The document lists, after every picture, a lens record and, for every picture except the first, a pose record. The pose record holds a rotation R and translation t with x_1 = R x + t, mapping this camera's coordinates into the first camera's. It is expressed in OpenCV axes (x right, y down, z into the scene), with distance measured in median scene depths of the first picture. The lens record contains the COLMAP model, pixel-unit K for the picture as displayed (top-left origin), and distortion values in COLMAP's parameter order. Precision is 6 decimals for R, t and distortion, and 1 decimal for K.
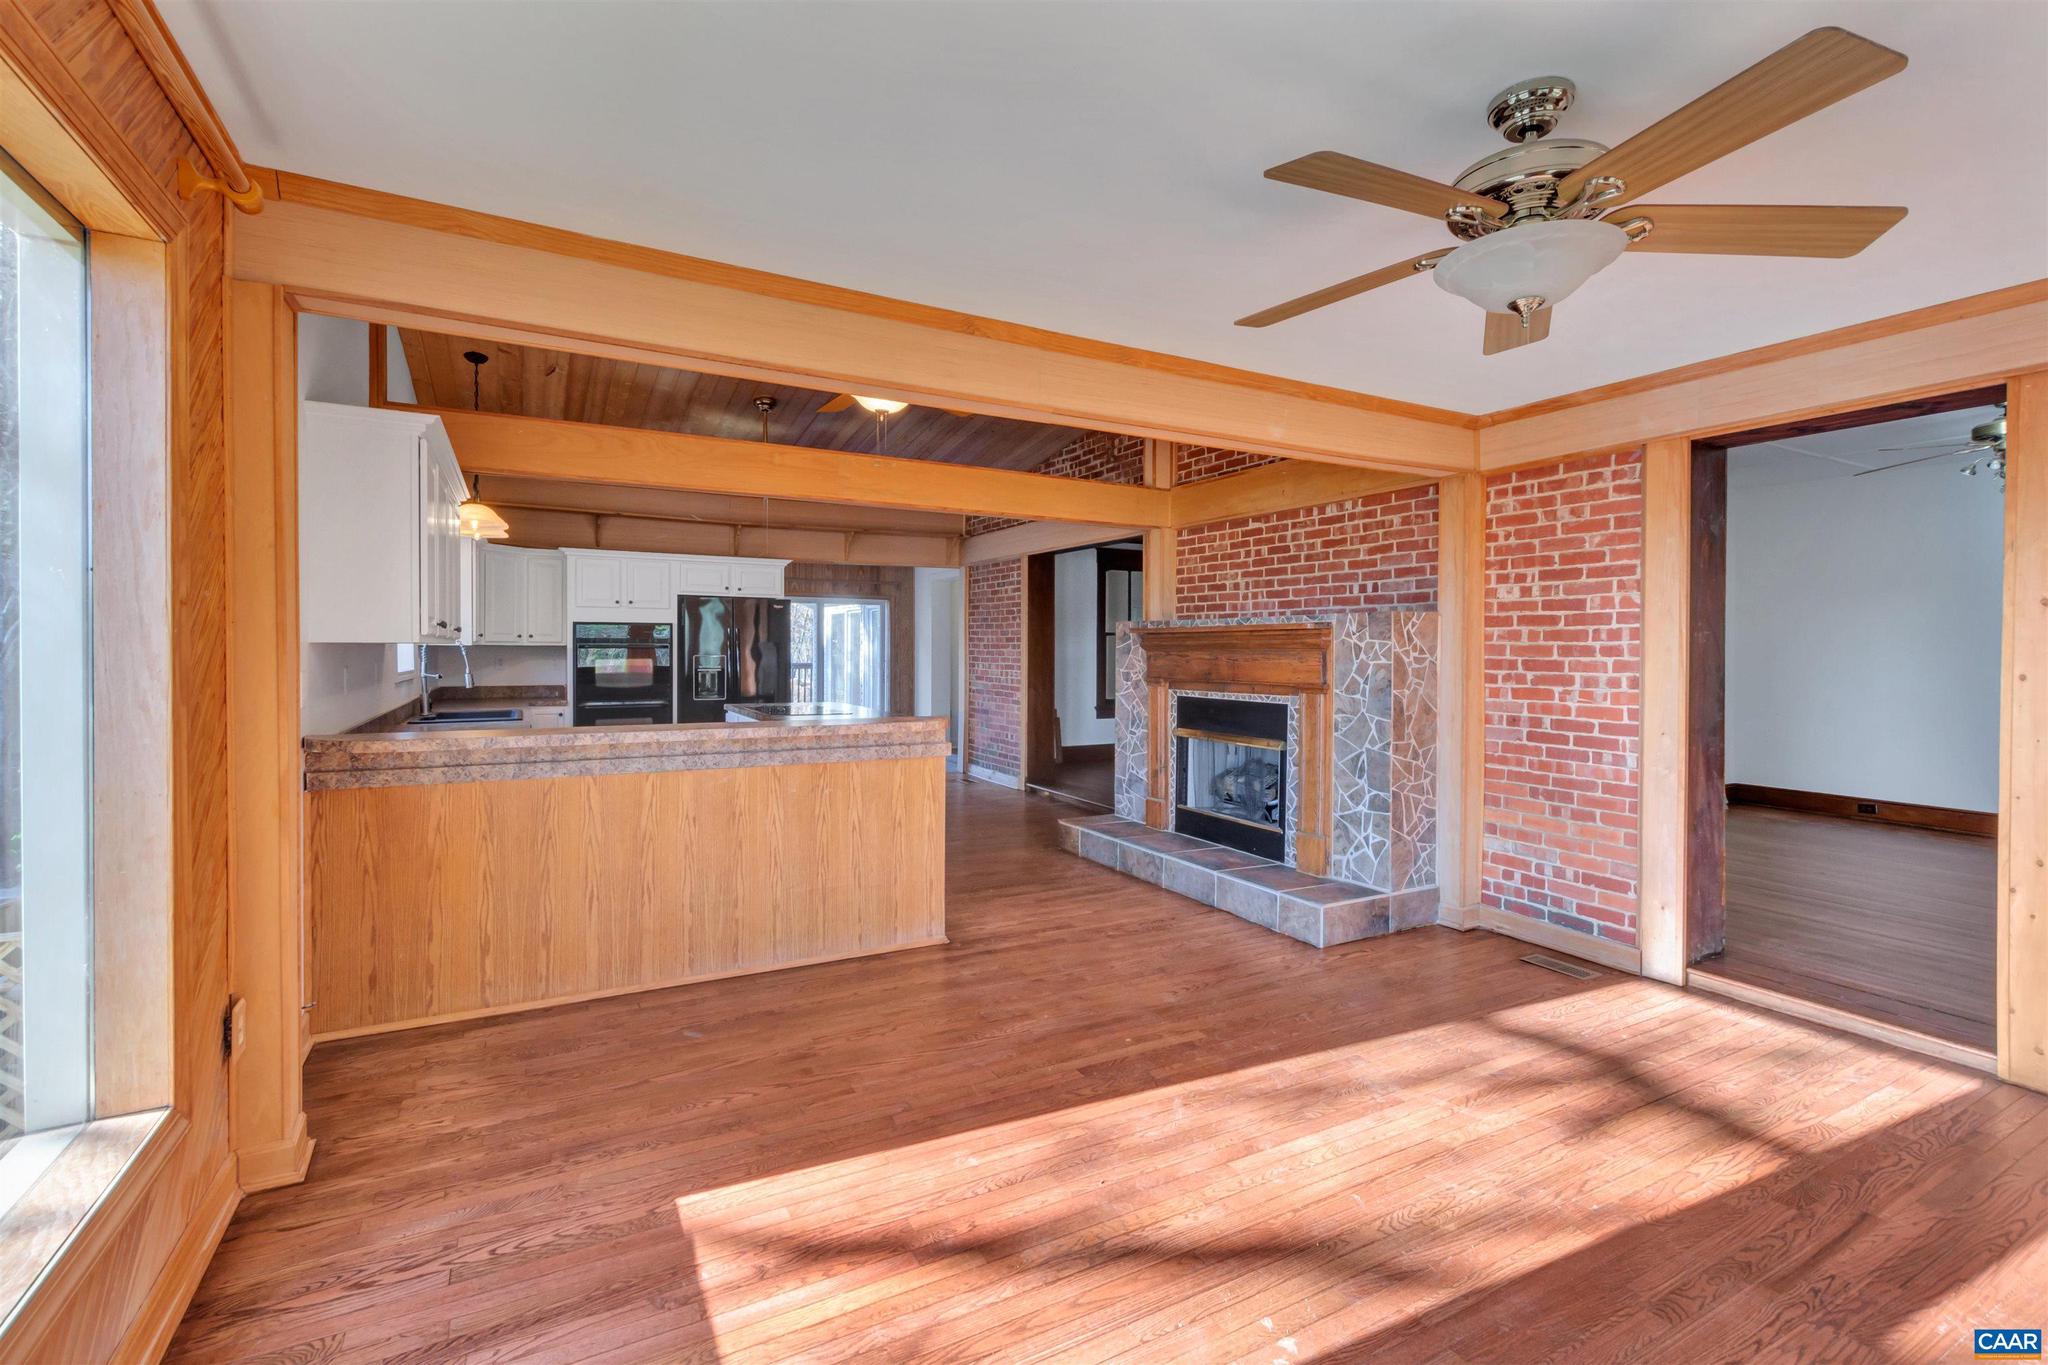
lens RADIAL K [[909.6, 0, 1039.6], [0, 909.6, 653.3], [0, 0, 1]] dist [0.001075, 0.000147]
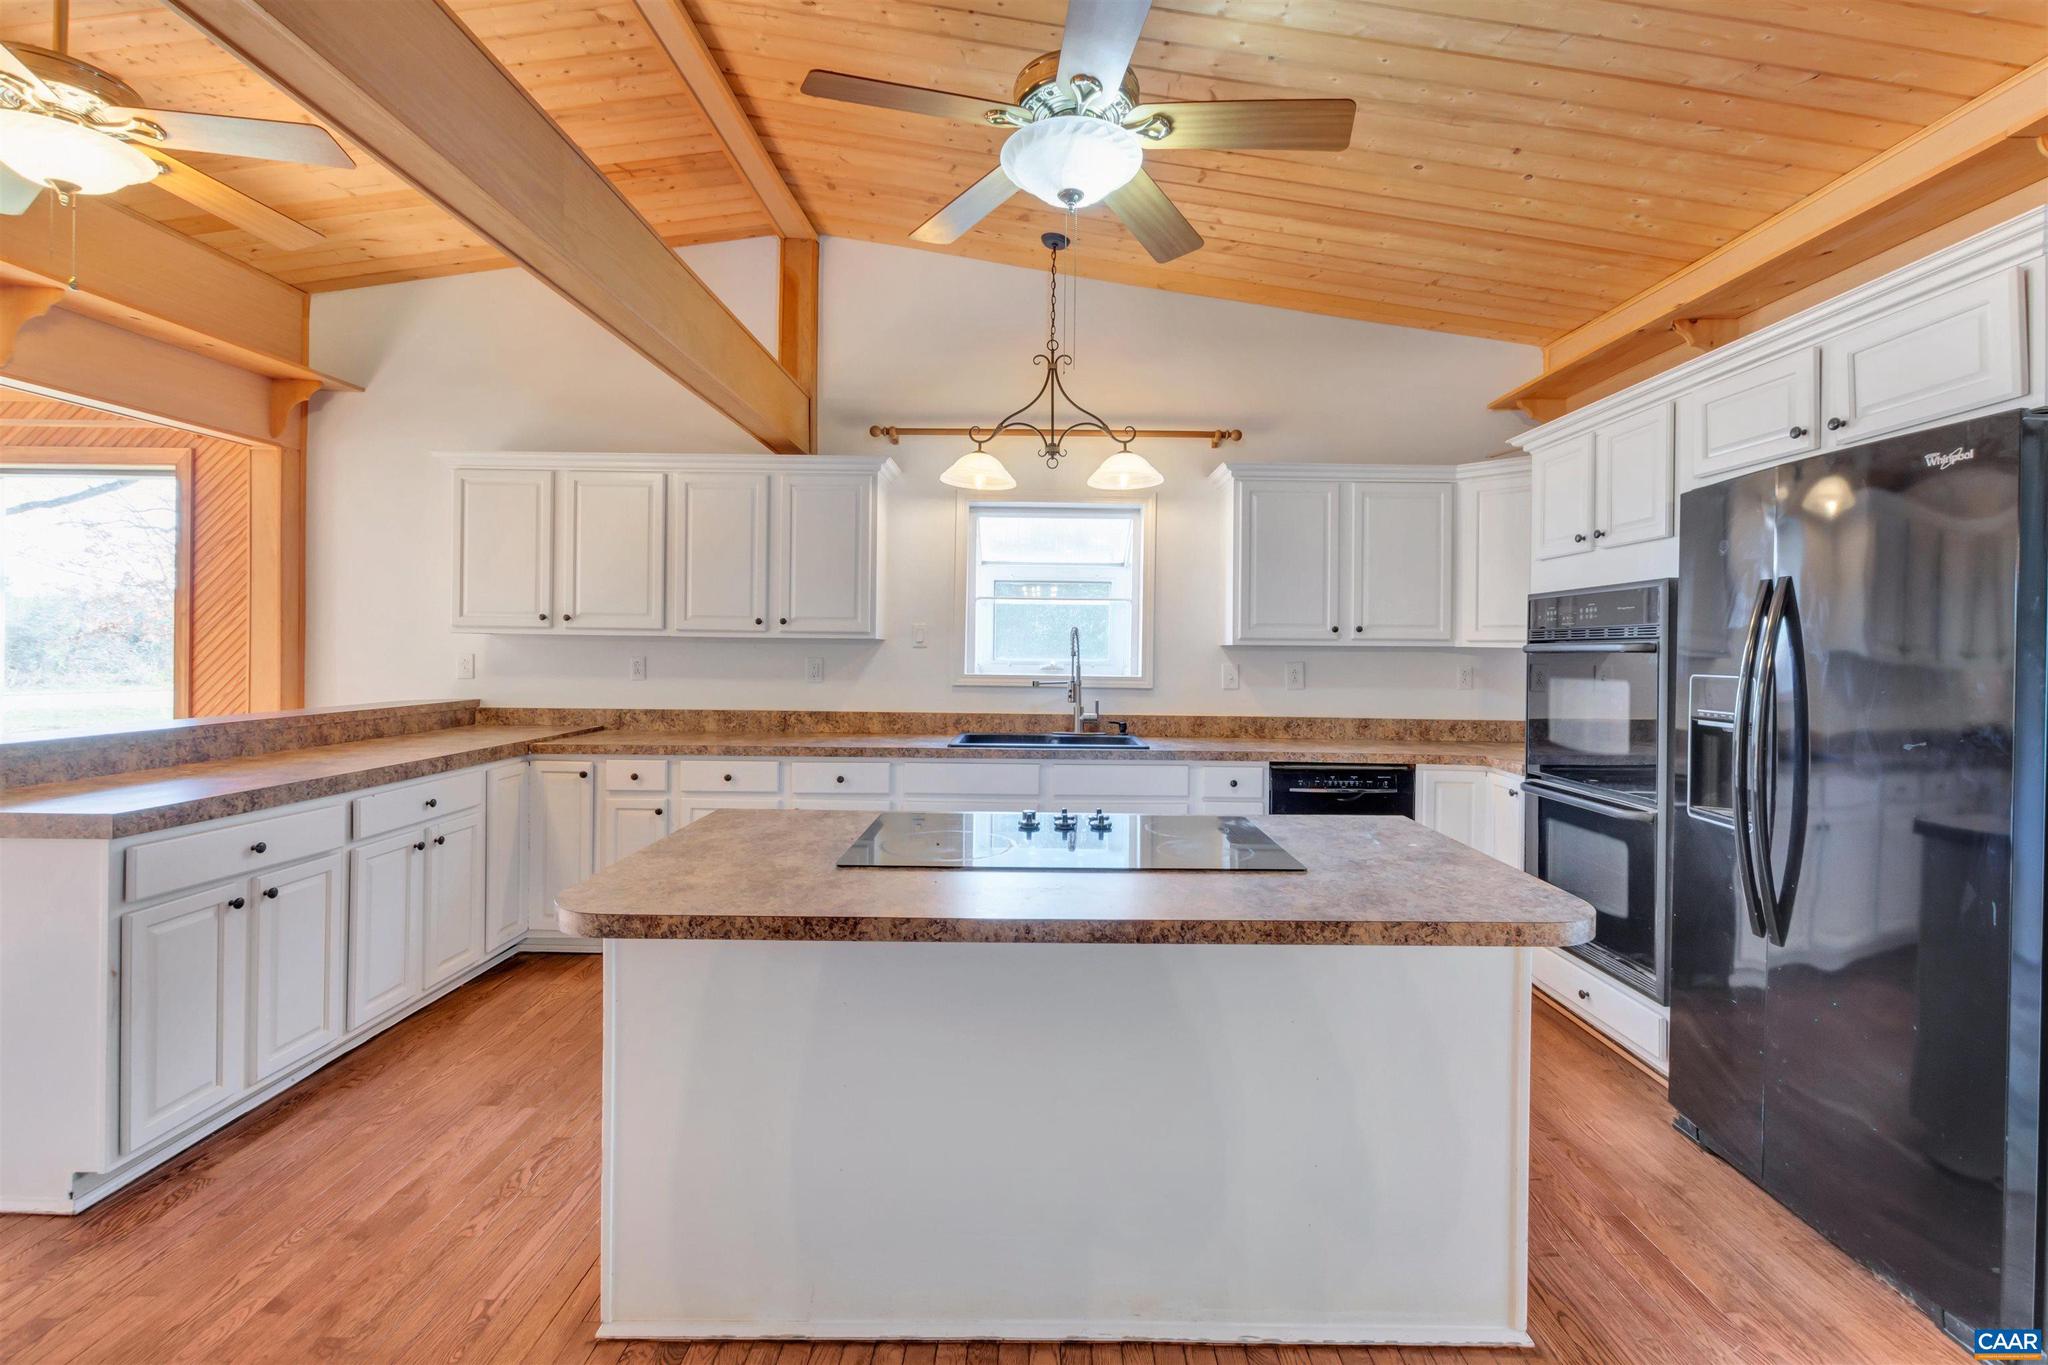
lens RADIAL K [[909.6, 0, 1039.6], [0, 909.6, 653.3], [0, 0, 1]] dist [0.001075, 0.000147]
pose [[-0.485062, -0.005537, -0.874462, 0.008211], [-0.021045, 0.999764, 0.005343, -0.005247], [0.874227, 0.020995, -0.485064, 1.925257]]
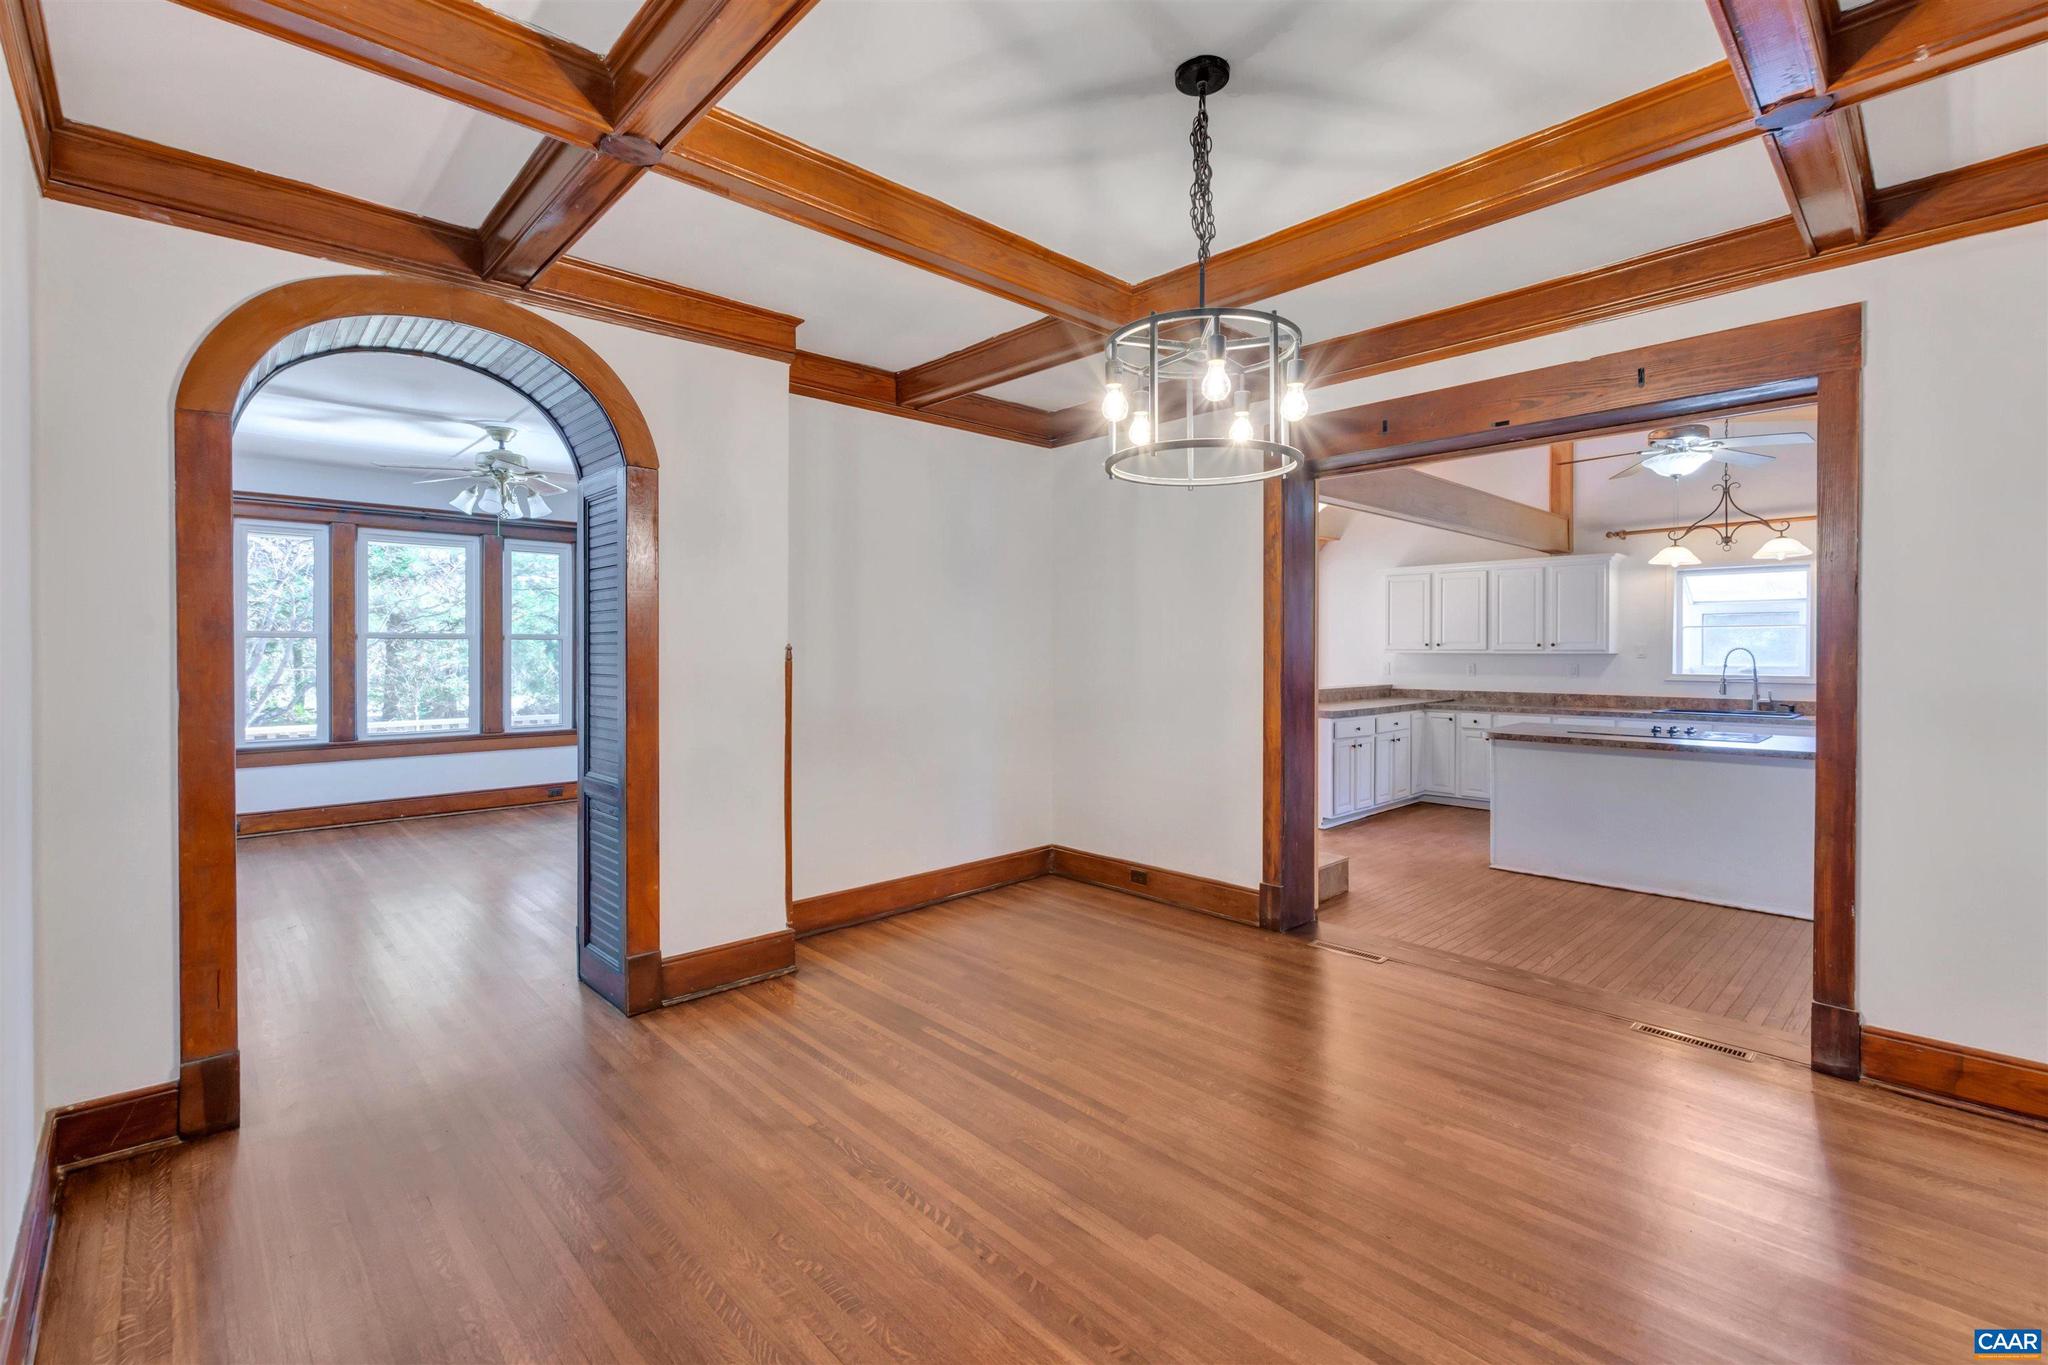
lens RADIAL K [[894.8, 0, 1068.4], [0, 894.8, 657.7], [0, 0, 1]] dist [-0.001404, 0.000044]
pose [[-0.961029, -0.002896, -0.276431, 0.768653], [-0.006714, 0.999895, 0.012867, -0.019832], [0.276365, 0.014222, -0.960948, 2.718615]]
